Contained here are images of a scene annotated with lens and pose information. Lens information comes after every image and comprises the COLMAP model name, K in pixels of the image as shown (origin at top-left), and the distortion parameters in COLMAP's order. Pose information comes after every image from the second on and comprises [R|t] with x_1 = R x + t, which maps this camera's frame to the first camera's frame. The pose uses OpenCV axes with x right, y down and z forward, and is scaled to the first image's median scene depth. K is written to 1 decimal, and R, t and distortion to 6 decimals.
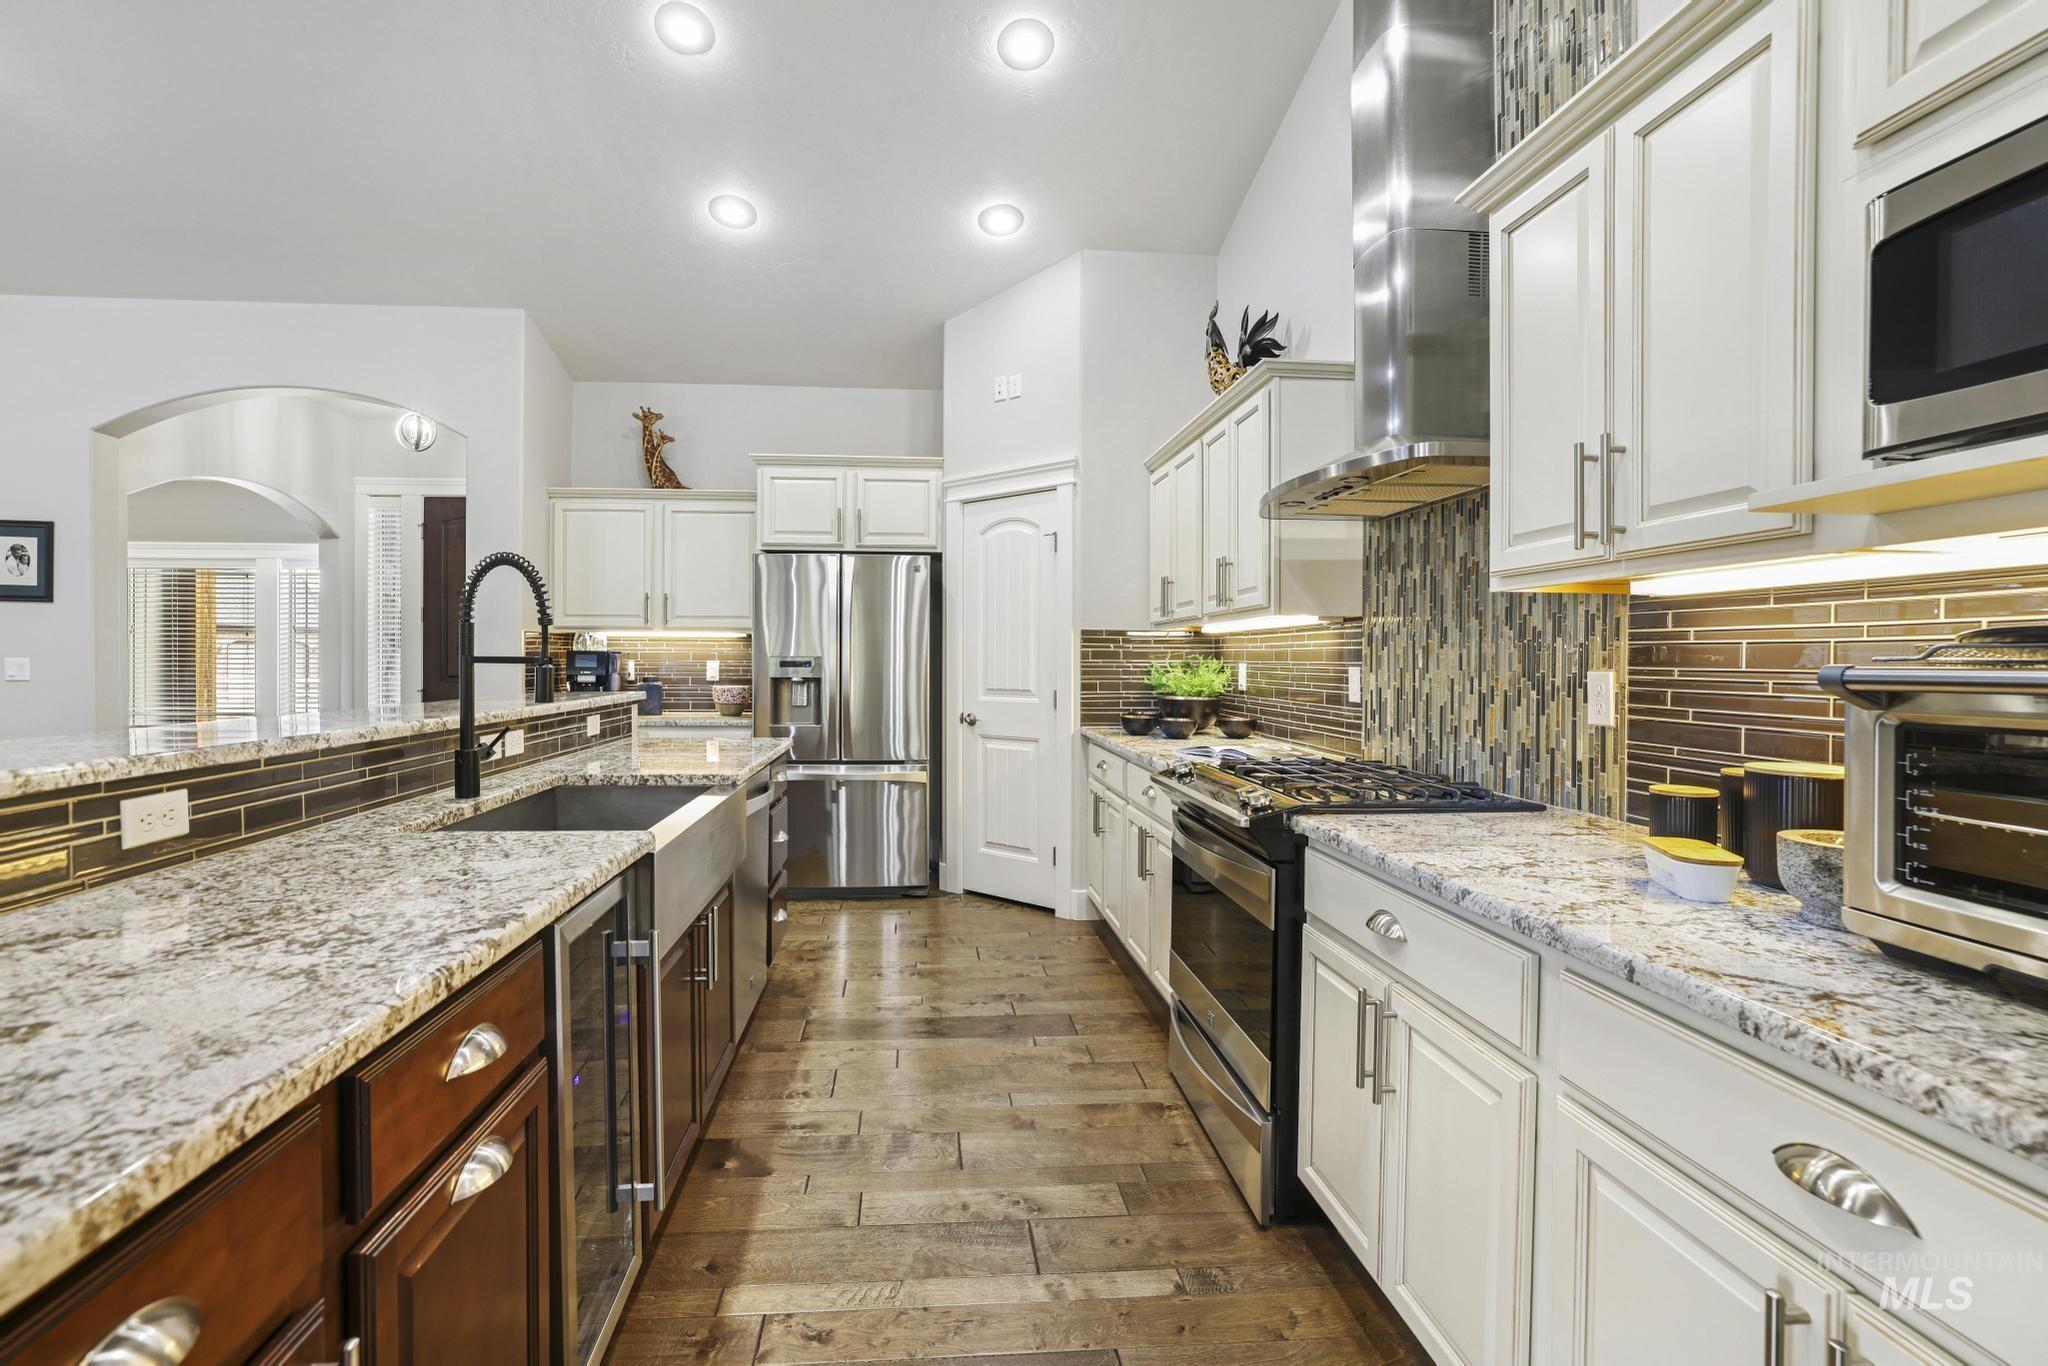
lens RADIAL K [[888.4, 0, 982.1], [0, 888.4, 651.7], [0, 0, 1]] dist [-0.020010, 0.004254]
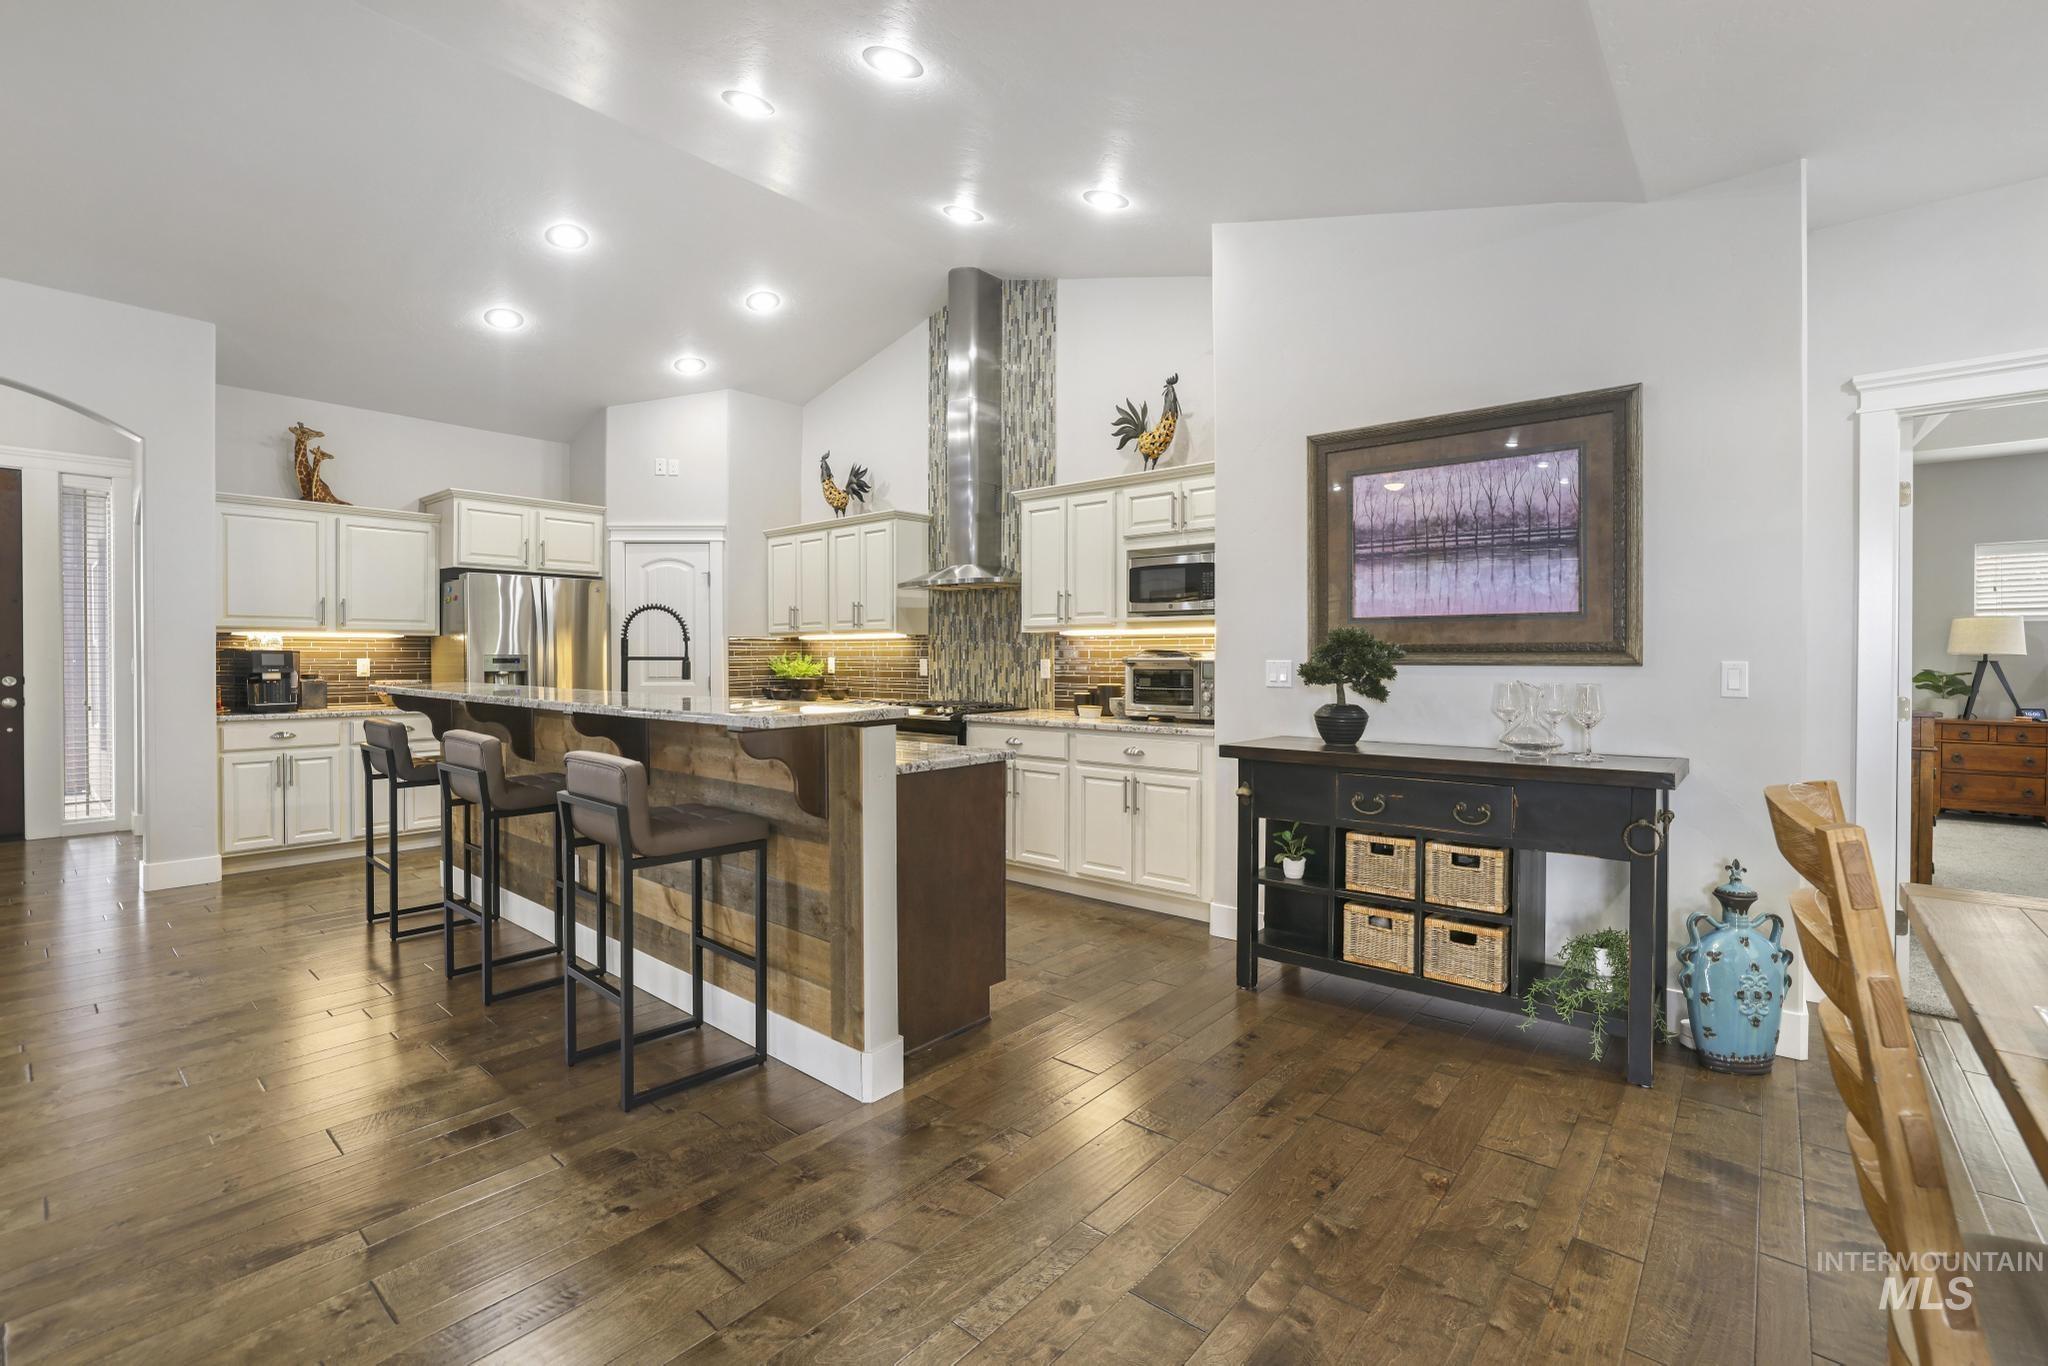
lens RADIAL K [[888.4, 0, 979.3], [0, 888.4, 661.5], [0, 0, 1]] dist [-0.020010, 0.004254]
pose [[0.727490, -0.009791, 0.686049, -0.737752], [-0.002738, 0.999849, 0.017173, -0.010809], [-0.686113, -0.014371, 0.727353, -0.494459]]
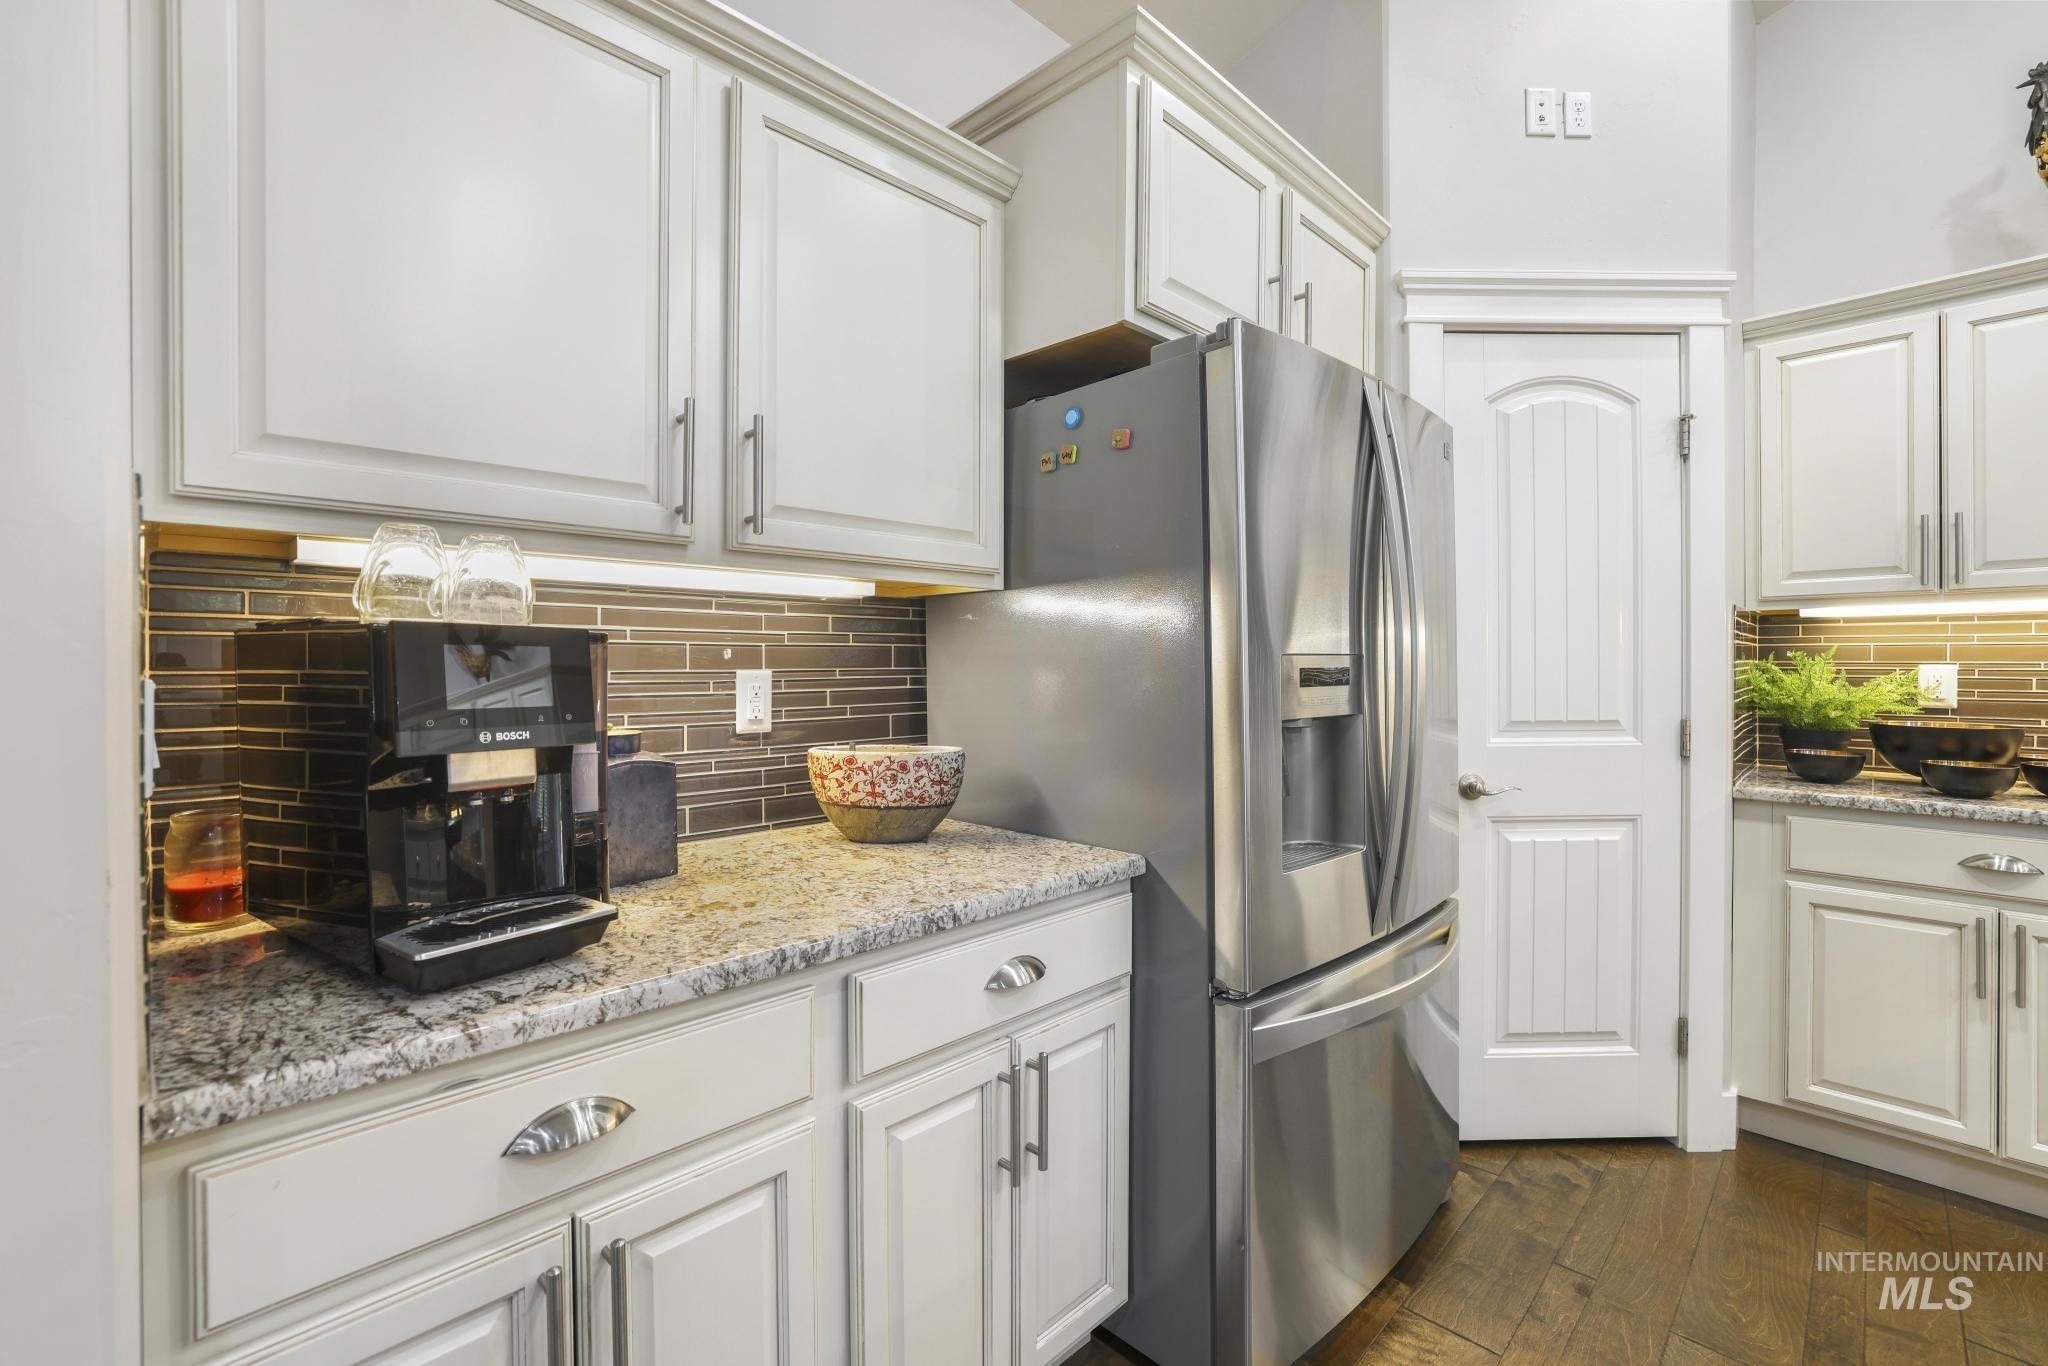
lens RADIAL K [[888.4, 0, 1030.2], [0, 888.4, 663.1], [0, 0, 1]] dist [-0.020010, 0.004254]
pose [[0.753646, -0.006052, 0.657253, -0.647021], [-0.002434, 0.999925, 0.011998, 0.006012], [-0.657276, -0.010642, 0.753575, 1.027606]]
